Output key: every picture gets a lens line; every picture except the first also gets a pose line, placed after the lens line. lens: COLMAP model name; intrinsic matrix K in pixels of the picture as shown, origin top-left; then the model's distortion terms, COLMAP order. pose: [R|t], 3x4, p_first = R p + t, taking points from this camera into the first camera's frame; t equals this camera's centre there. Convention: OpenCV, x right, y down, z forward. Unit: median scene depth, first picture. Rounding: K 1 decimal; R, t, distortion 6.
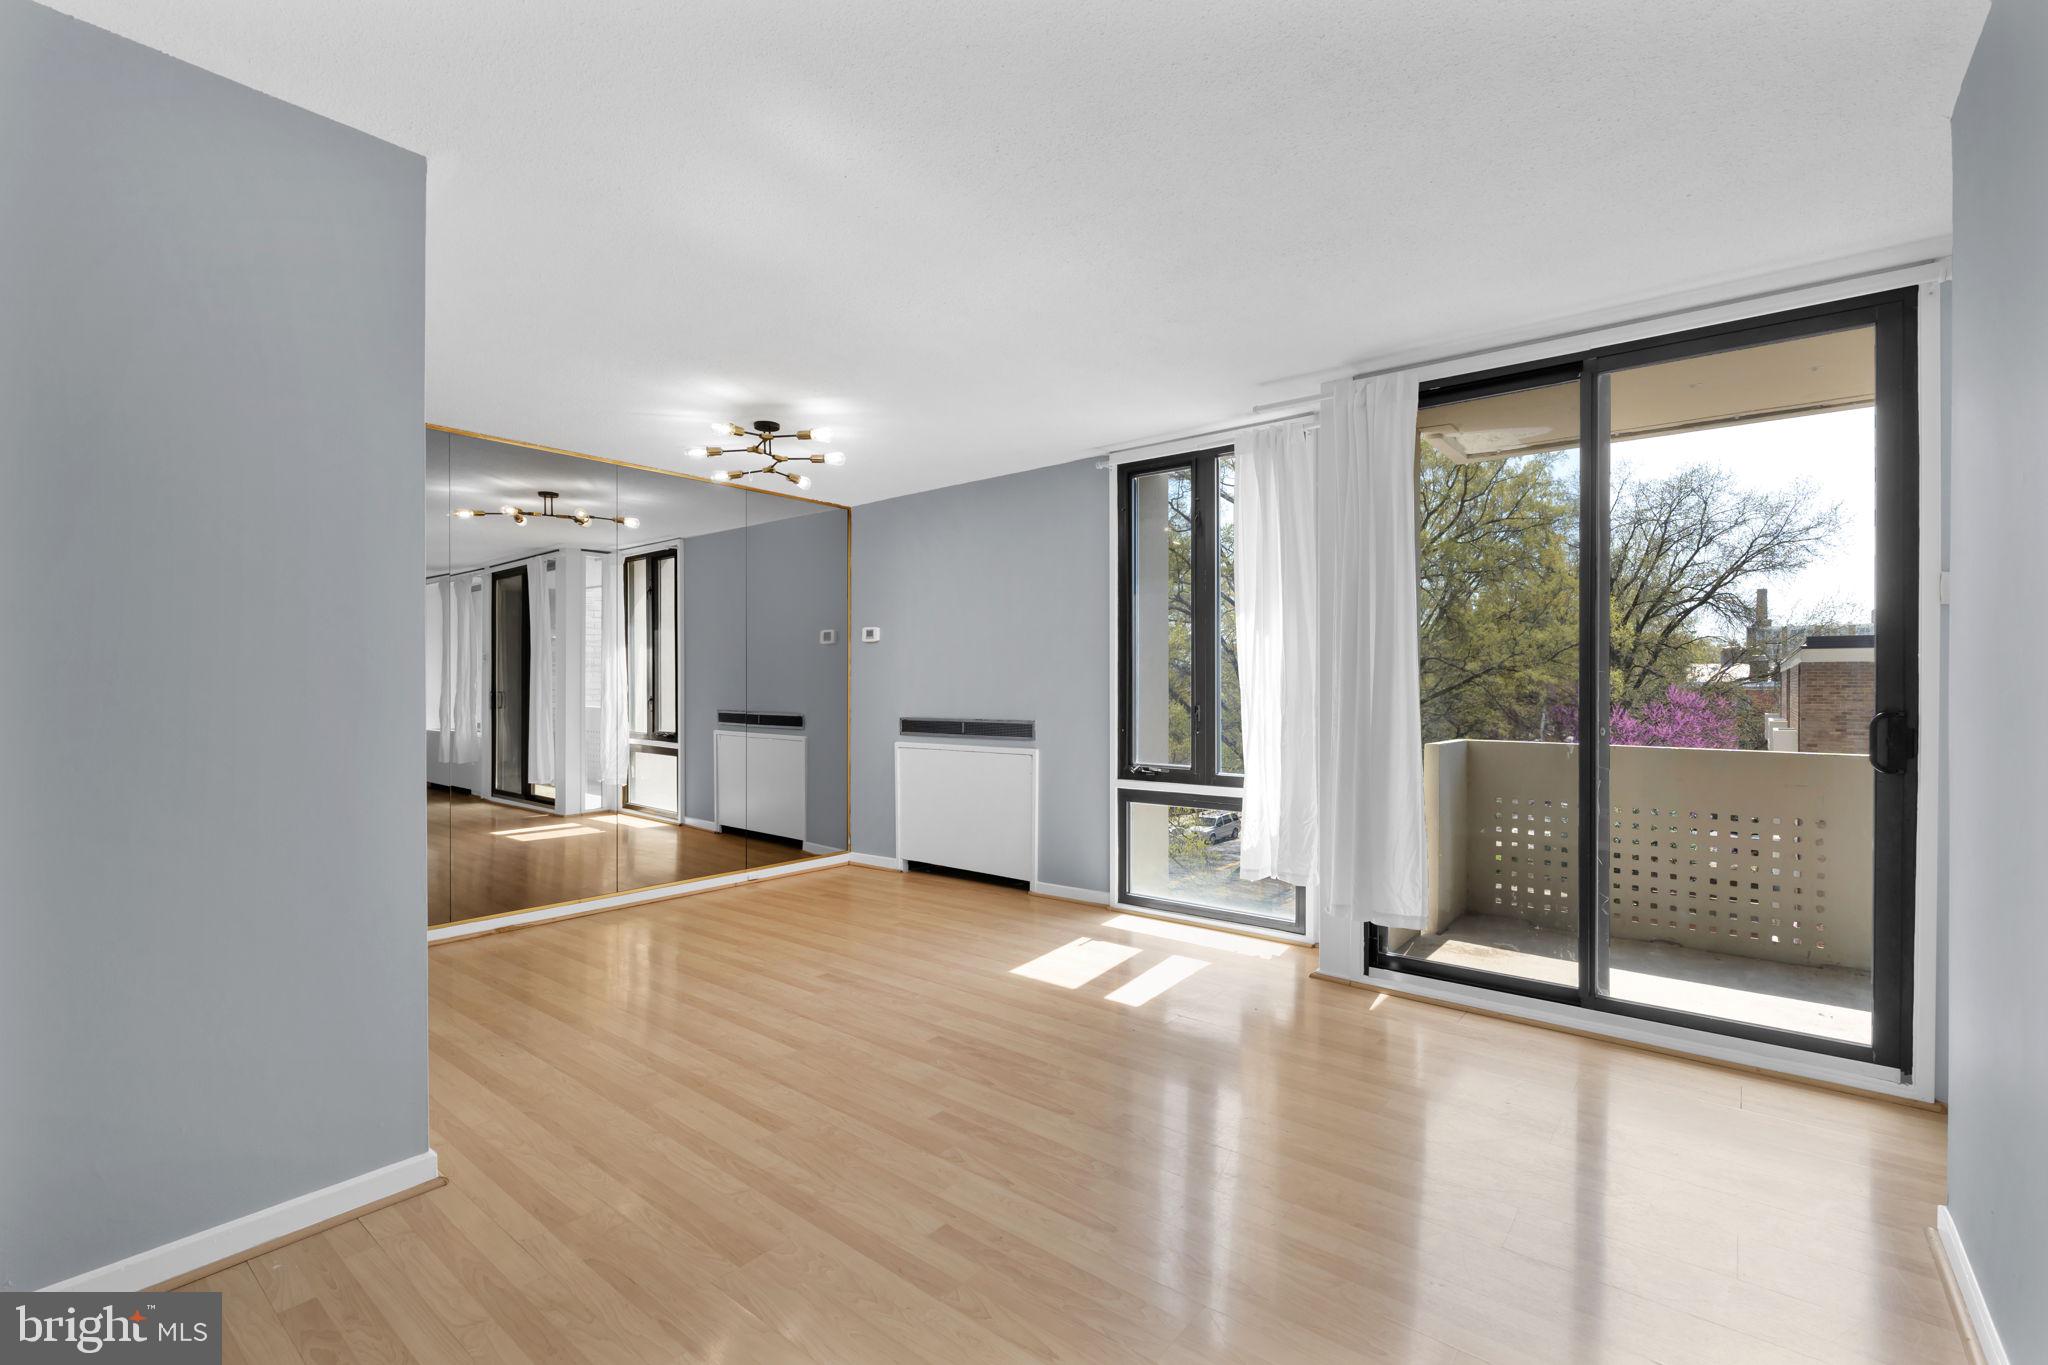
lens RADIAL K [[902.4, 0, 1035.3], [0, 902.4, 690.9], [0, 0, 1]] dist [-0.003346, 0.000514]
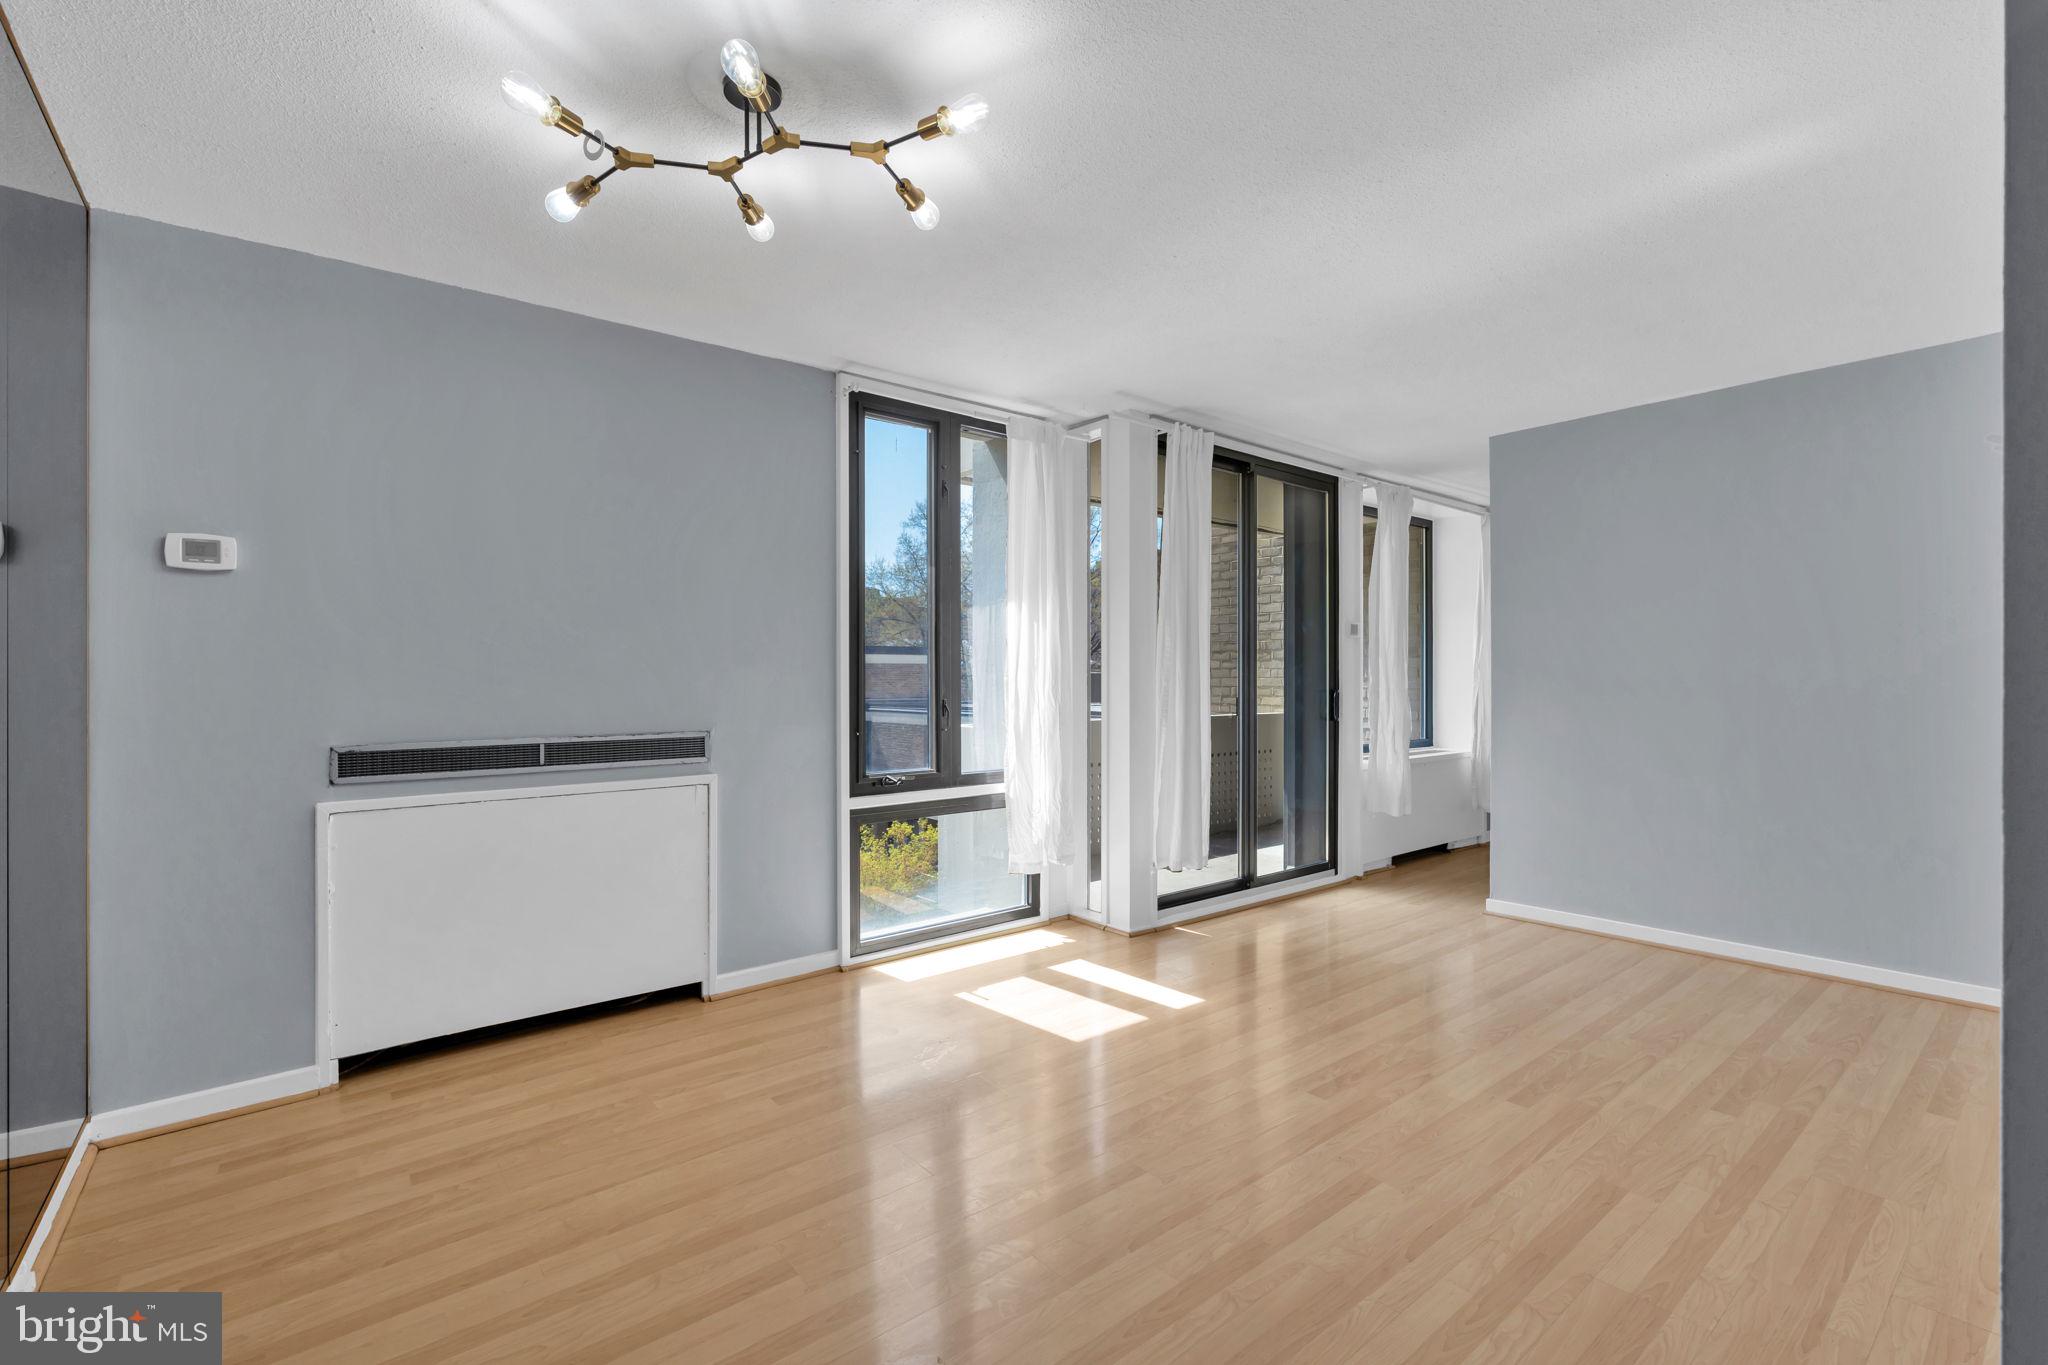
lens RADIAL K [[902.4, 0, 1009.3], [0, 902.4, 683.3], [0, 0, 1]] dist [-0.003346, 0.000514]
pose [[0.215450, -0.006110, 0.976496, -0.764476], [0.006476, 0.999967, 0.004828, -0.003553], [-0.976493, 0.005284, 0.215483, 0.845112]]
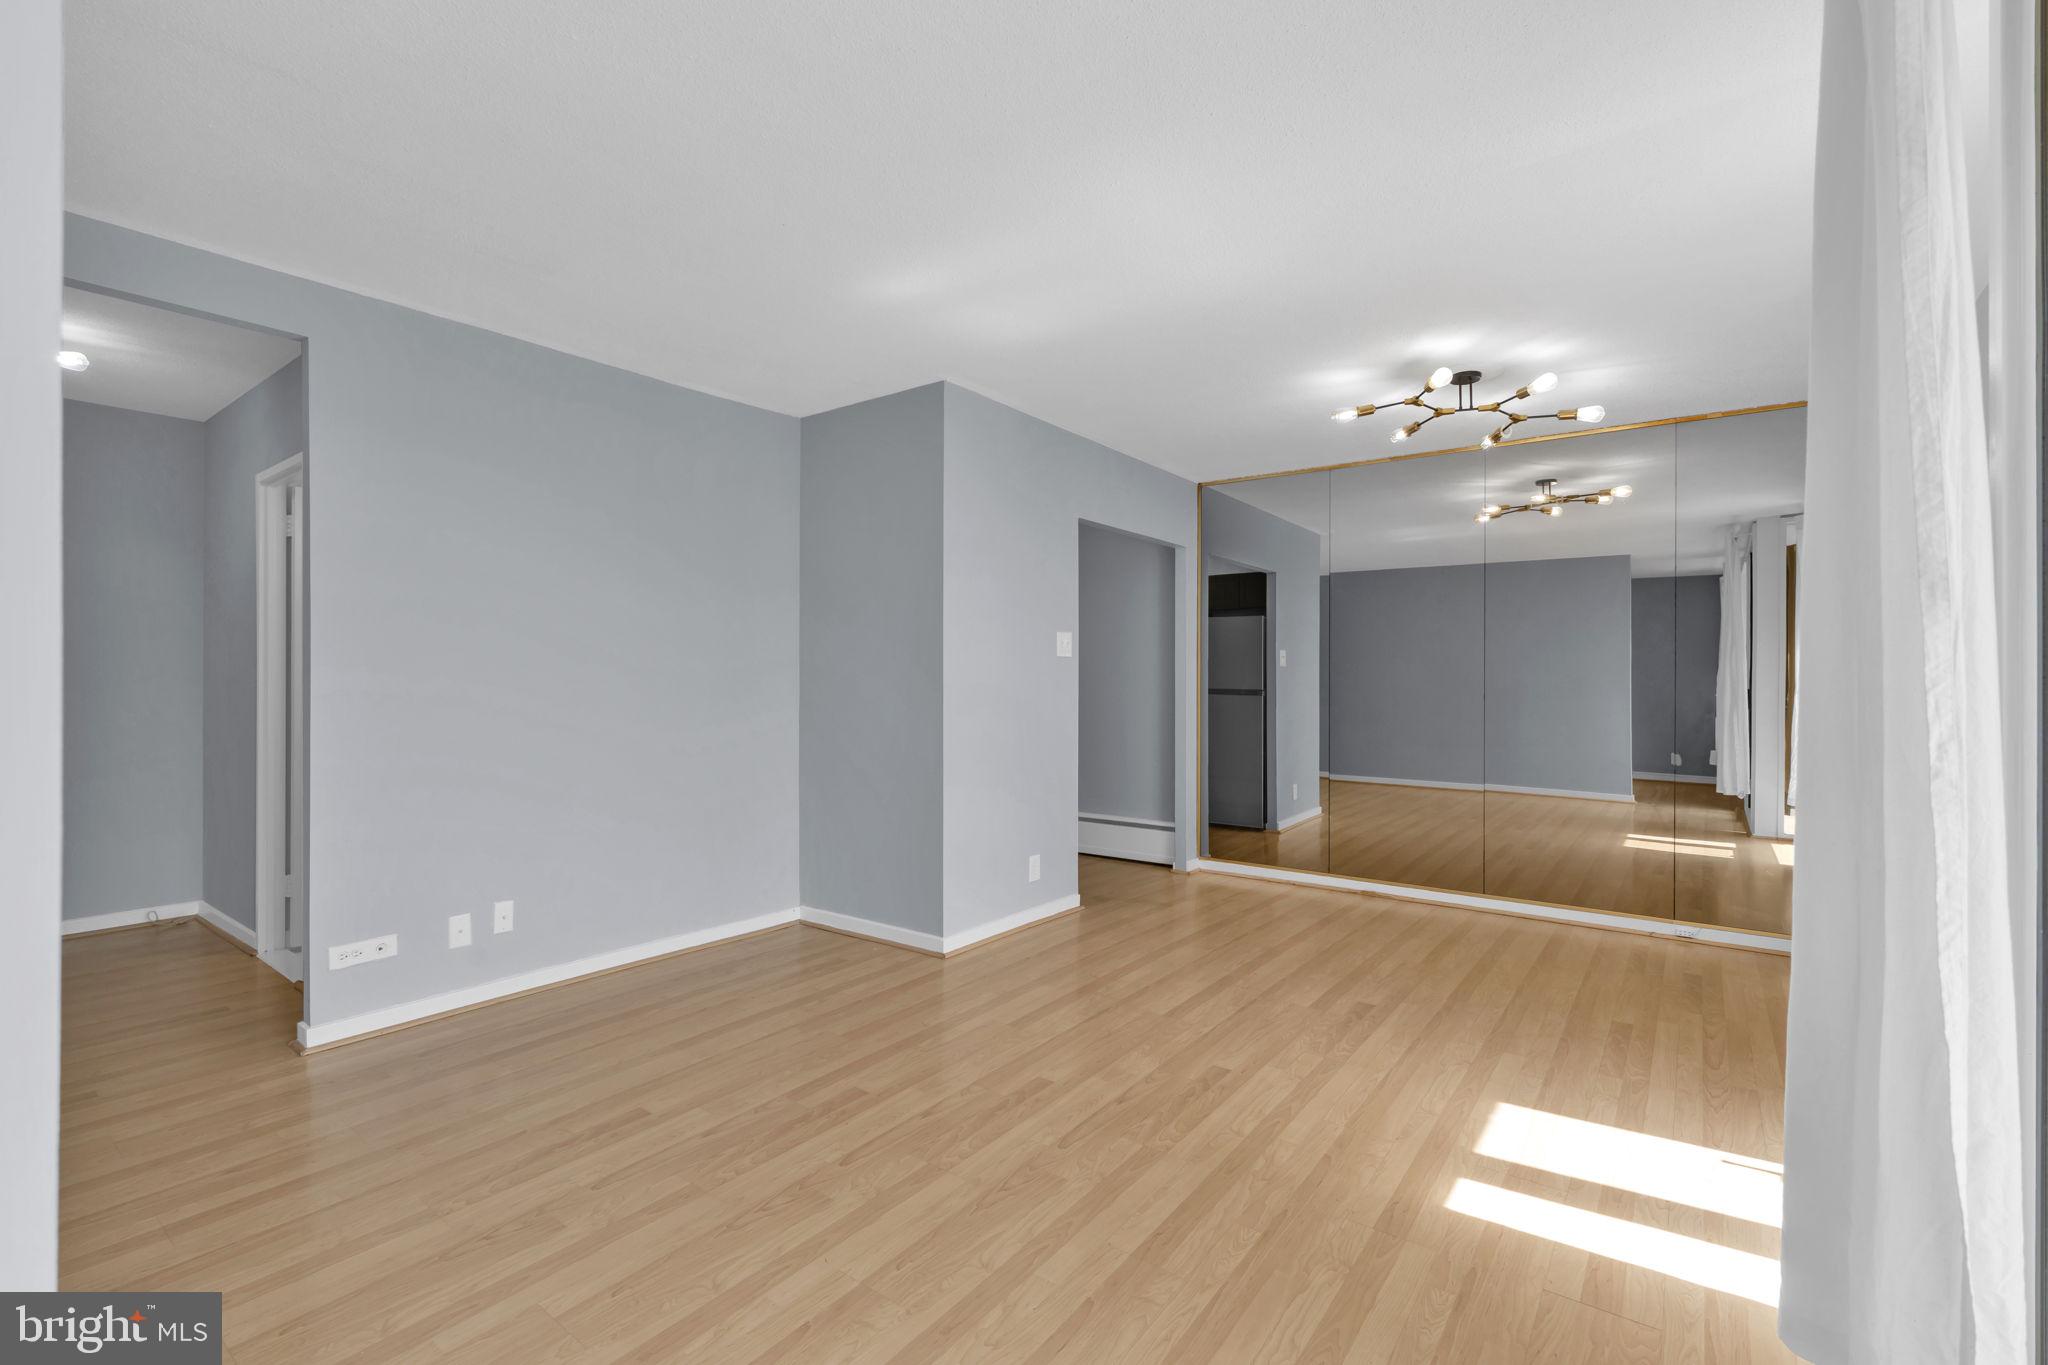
lens RADIAL K [[902.4, 0, 1008.1], [0, 902.4, 680.1], [0, 0, 1]] dist [-0.003346, 0.000514]
pose [[0.025016, 0.000153, -0.999687, 0.599874], [-0.009852, 0.999951, -0.000093, 0.001501], [0.999639, 0.009852, 0.025016, 0.586494]]
